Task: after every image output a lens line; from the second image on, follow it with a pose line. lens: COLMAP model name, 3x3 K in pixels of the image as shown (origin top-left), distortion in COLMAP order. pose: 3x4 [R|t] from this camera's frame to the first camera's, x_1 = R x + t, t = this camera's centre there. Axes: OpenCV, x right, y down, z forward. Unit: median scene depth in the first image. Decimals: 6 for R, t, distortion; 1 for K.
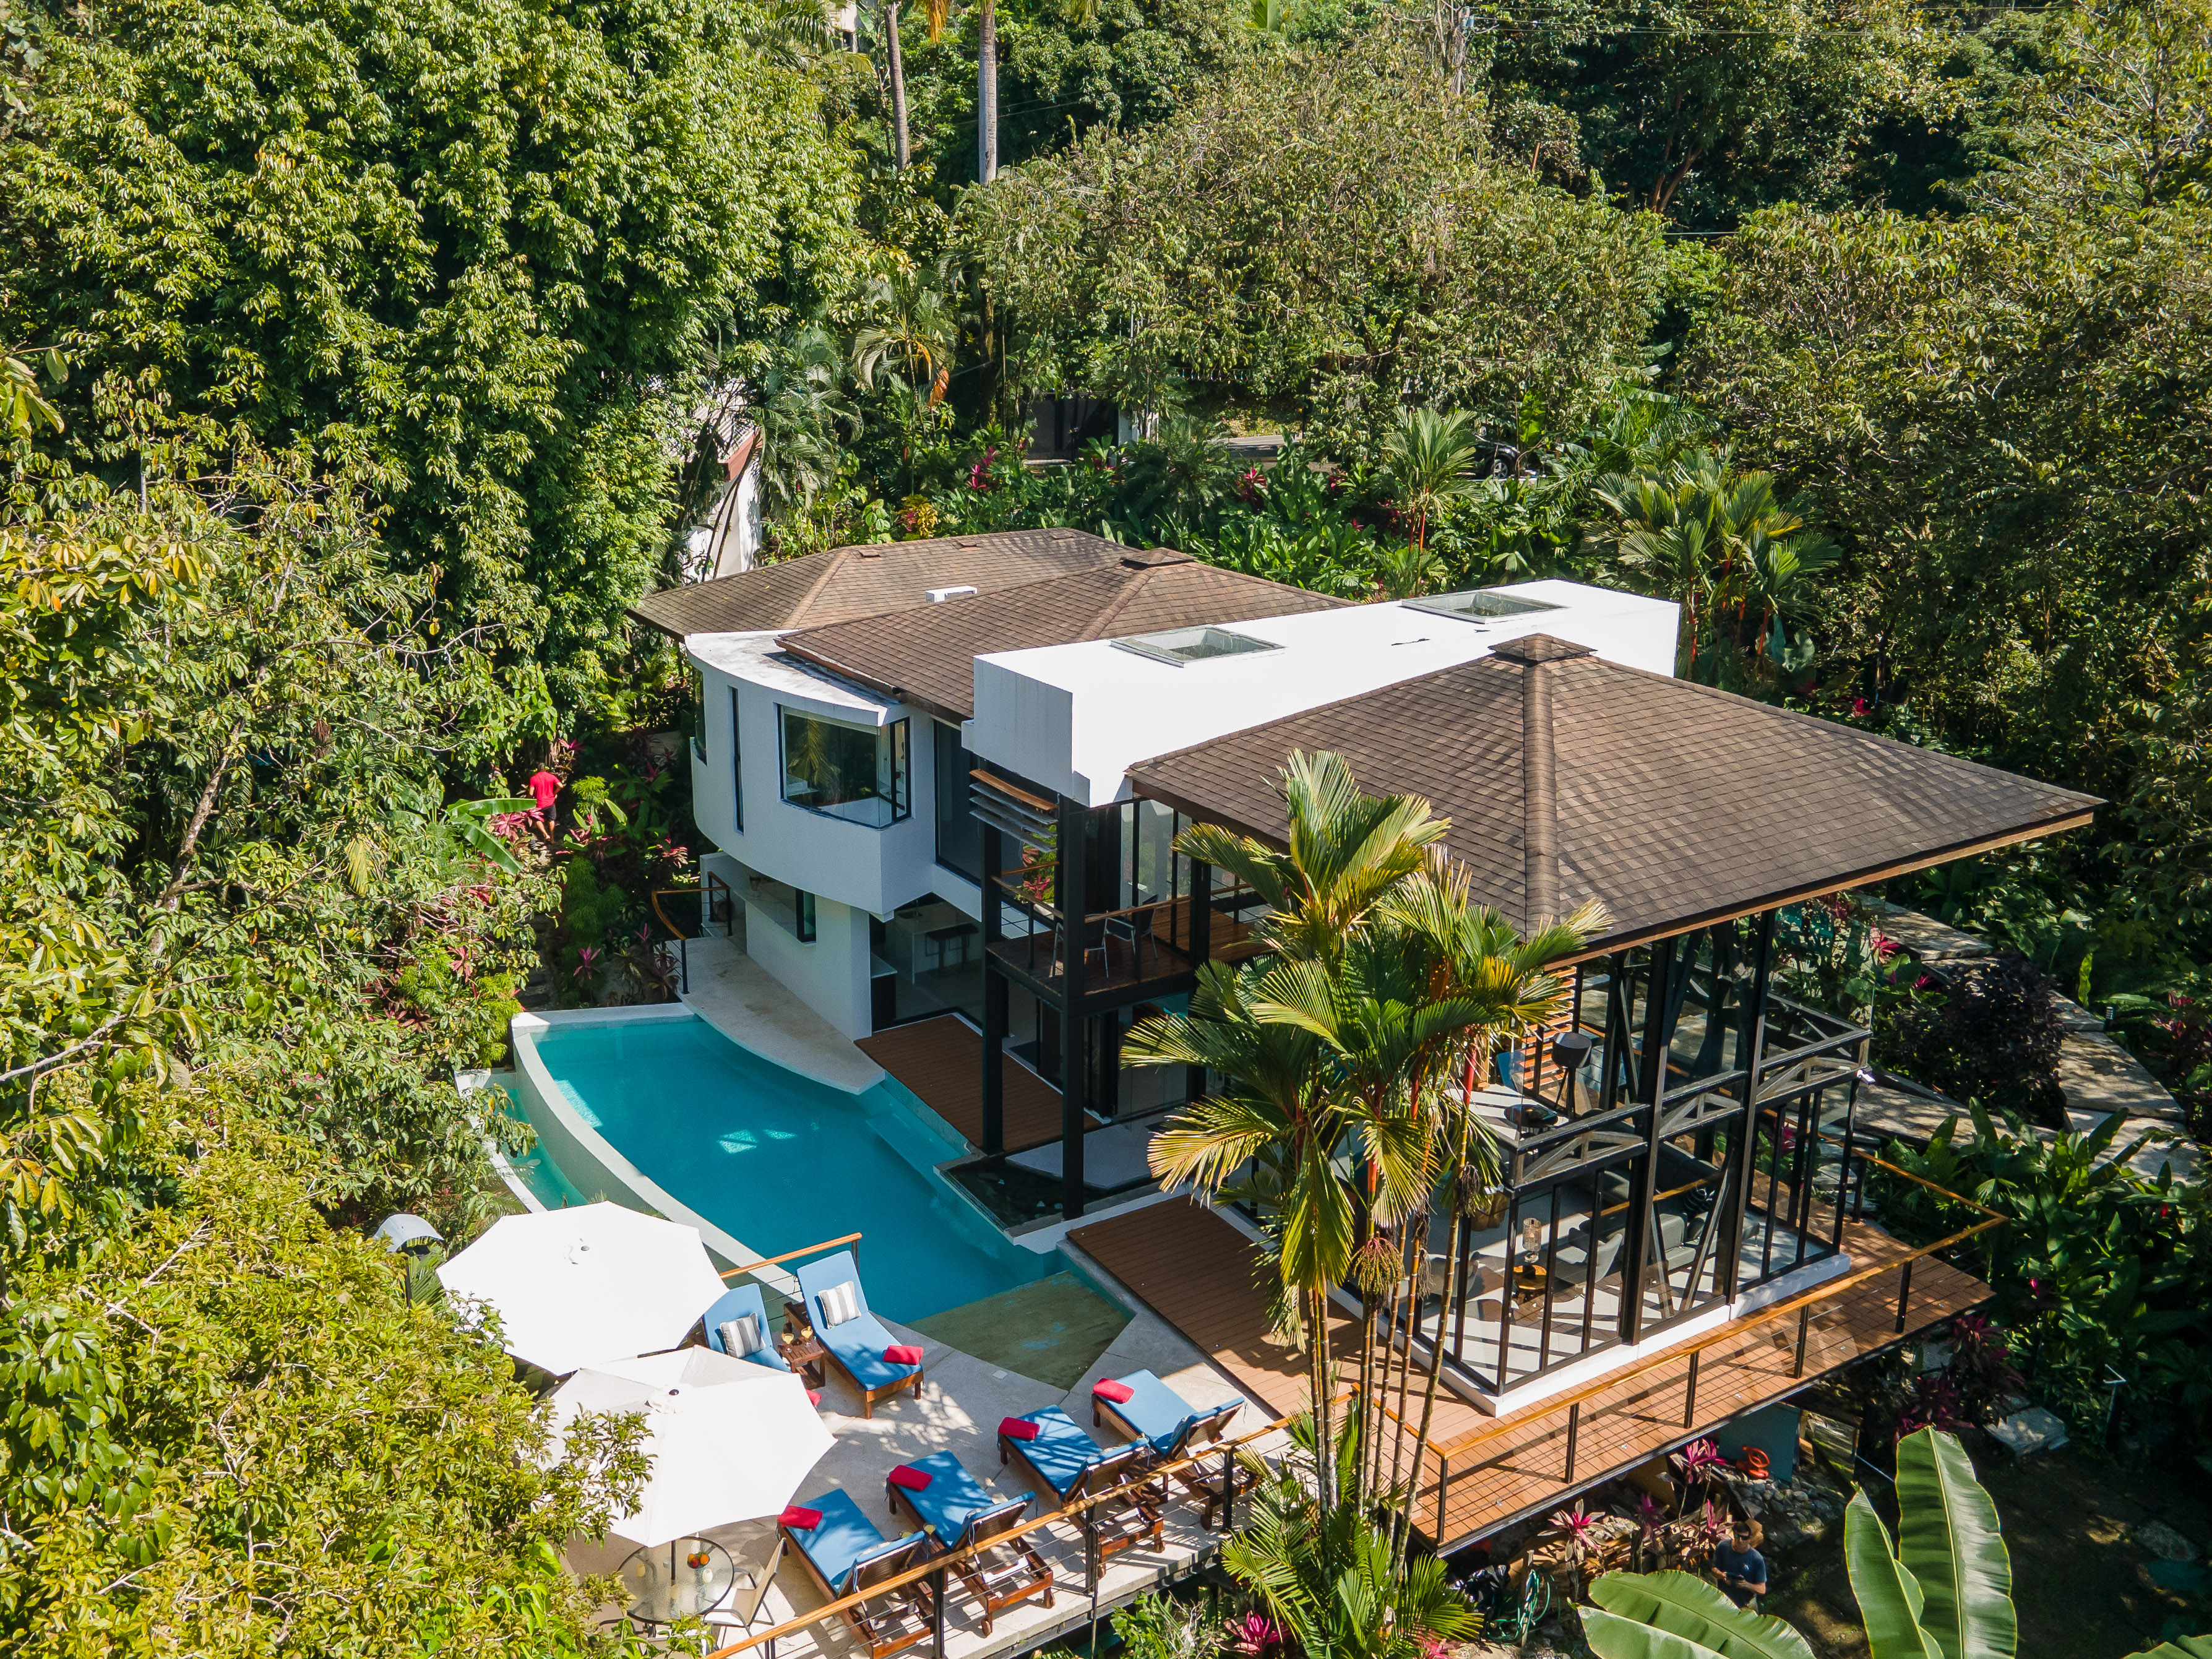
lens RADIAL K [[1657.8, 0, 1061.8], [0, 1657.8, 824.6], [0, 0, 1]] dist [0.042923, 0.010648]
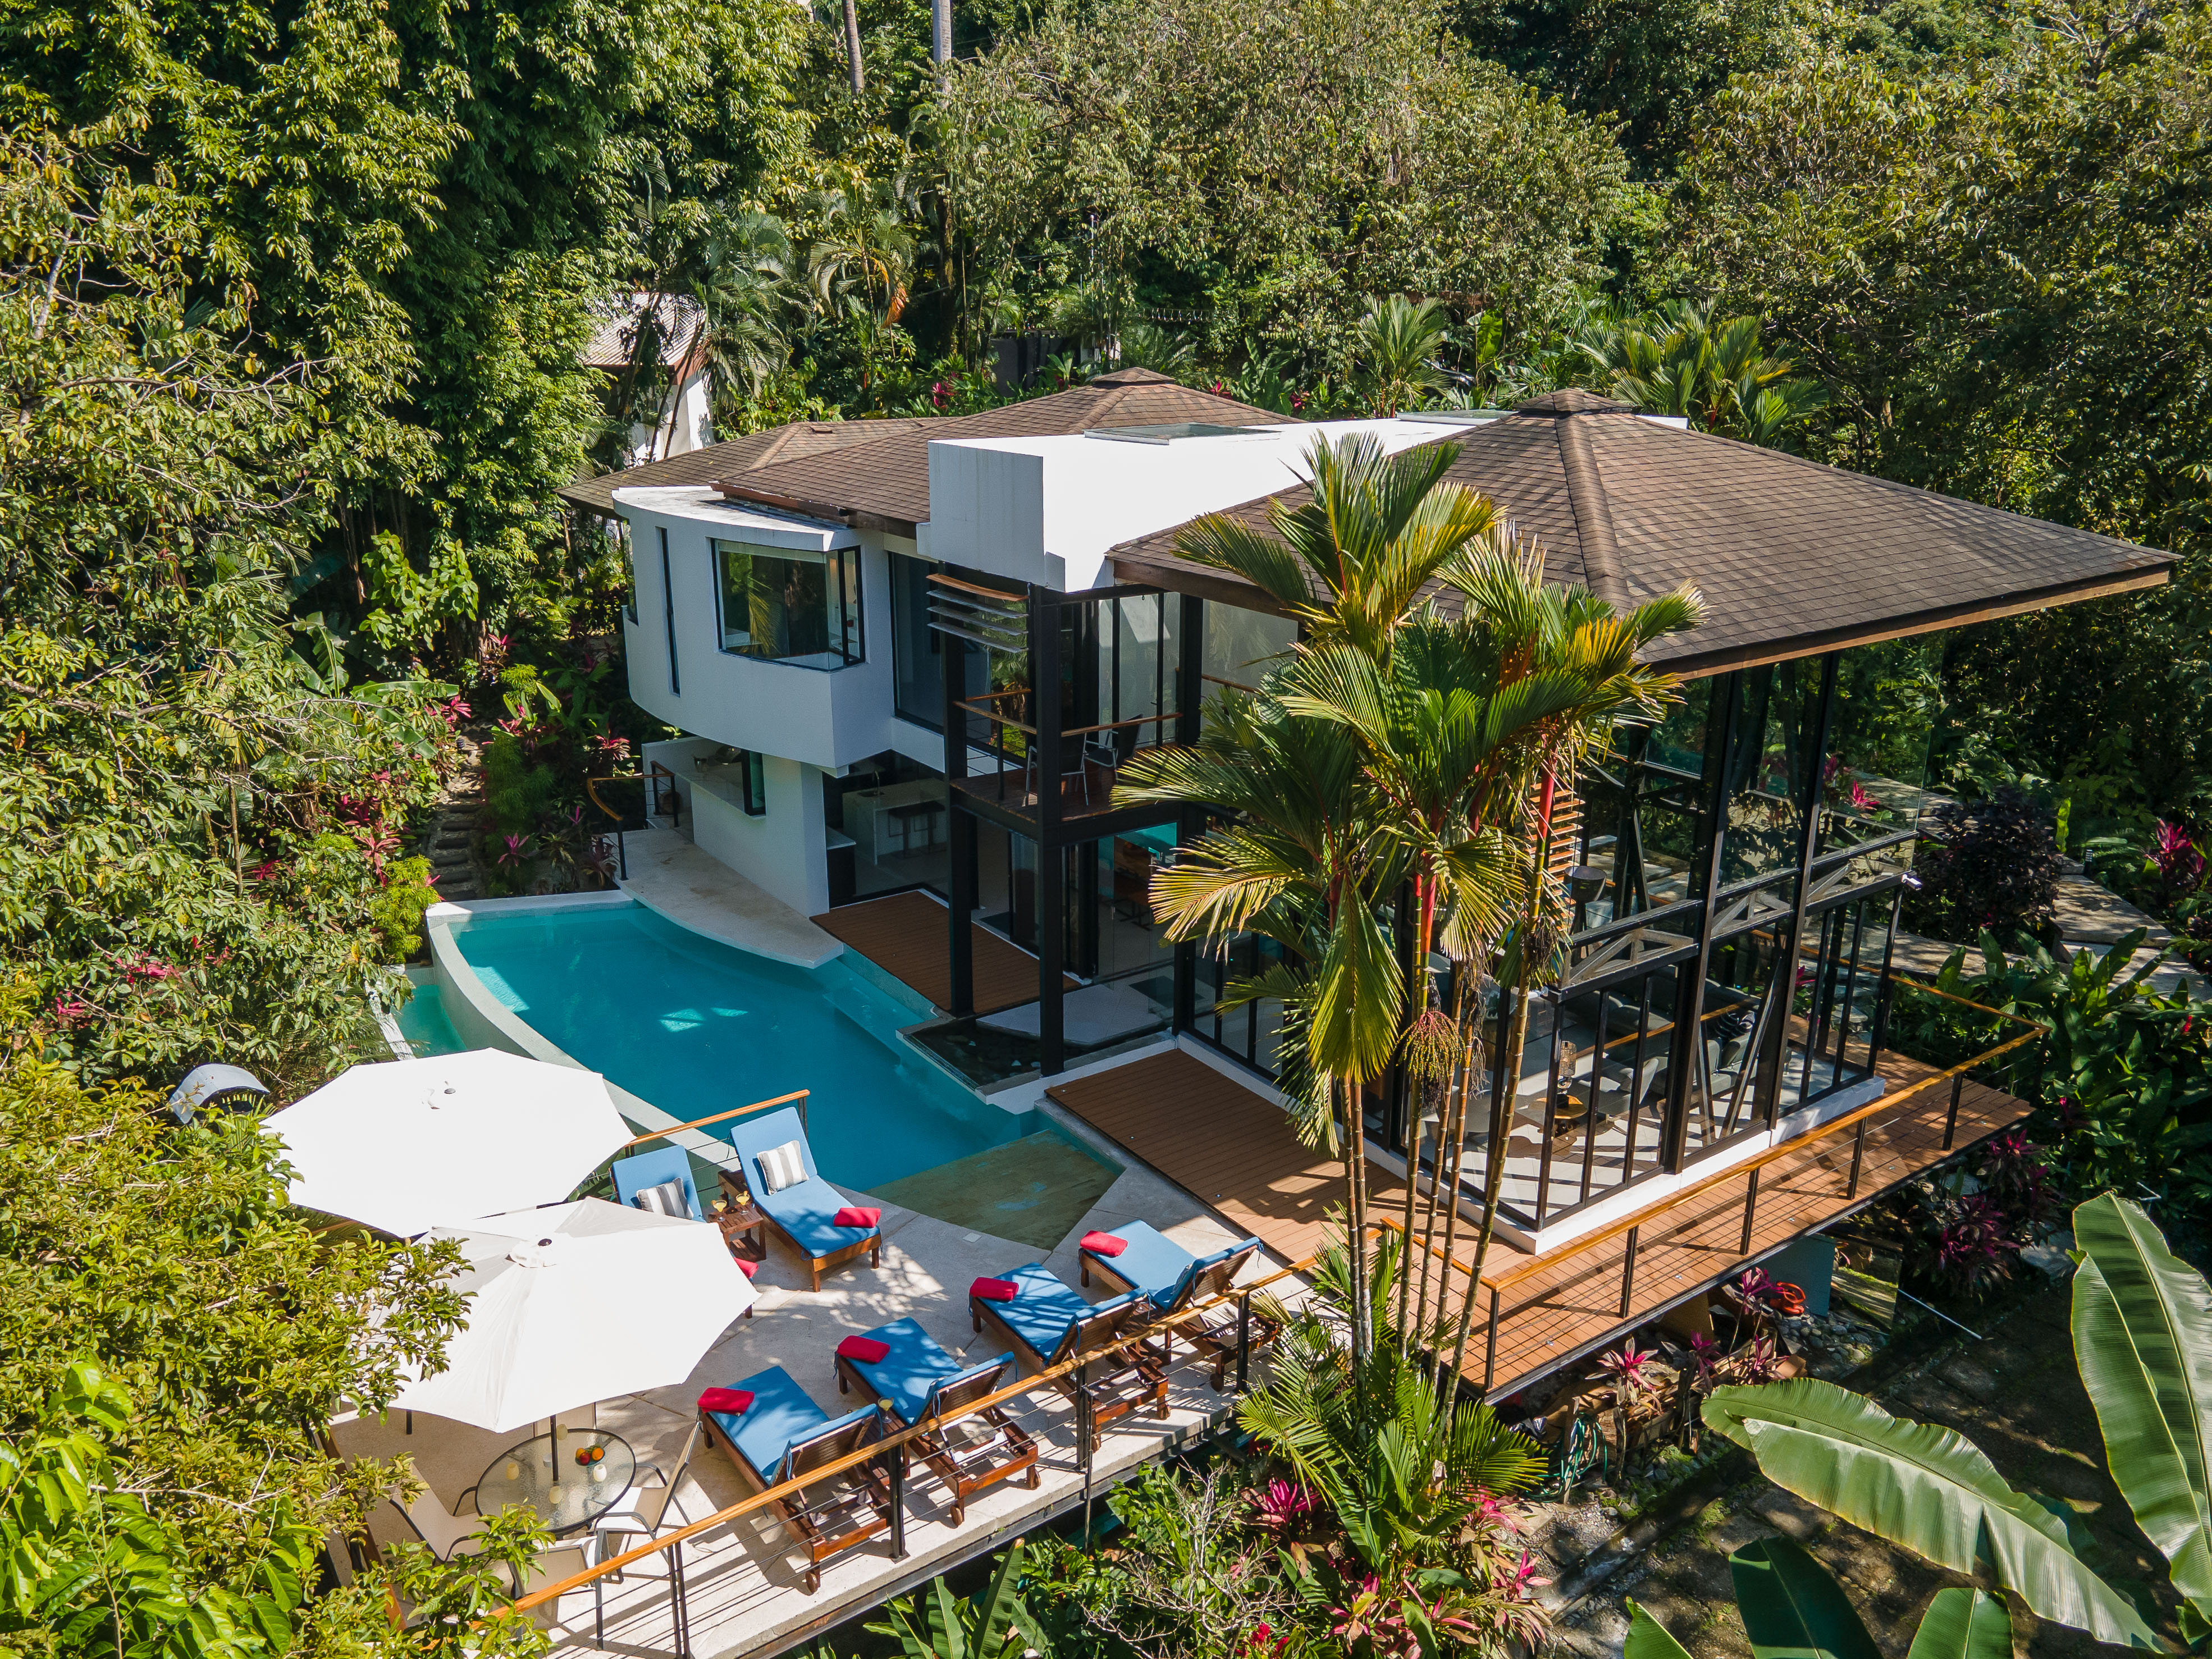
lens RADIAL K [[1596.2, 0, 1184.0], [0, 1596.2, 835.3], [0, 0, 1]] dist [0.025357, 0.036716]
pose [[0.995414, -0.018386, 0.093875, -0.001426], [0.014976, 0.999207, 0.036899, 0.084842], [-0.094479, -0.035324, 0.994900, 0.155627]]
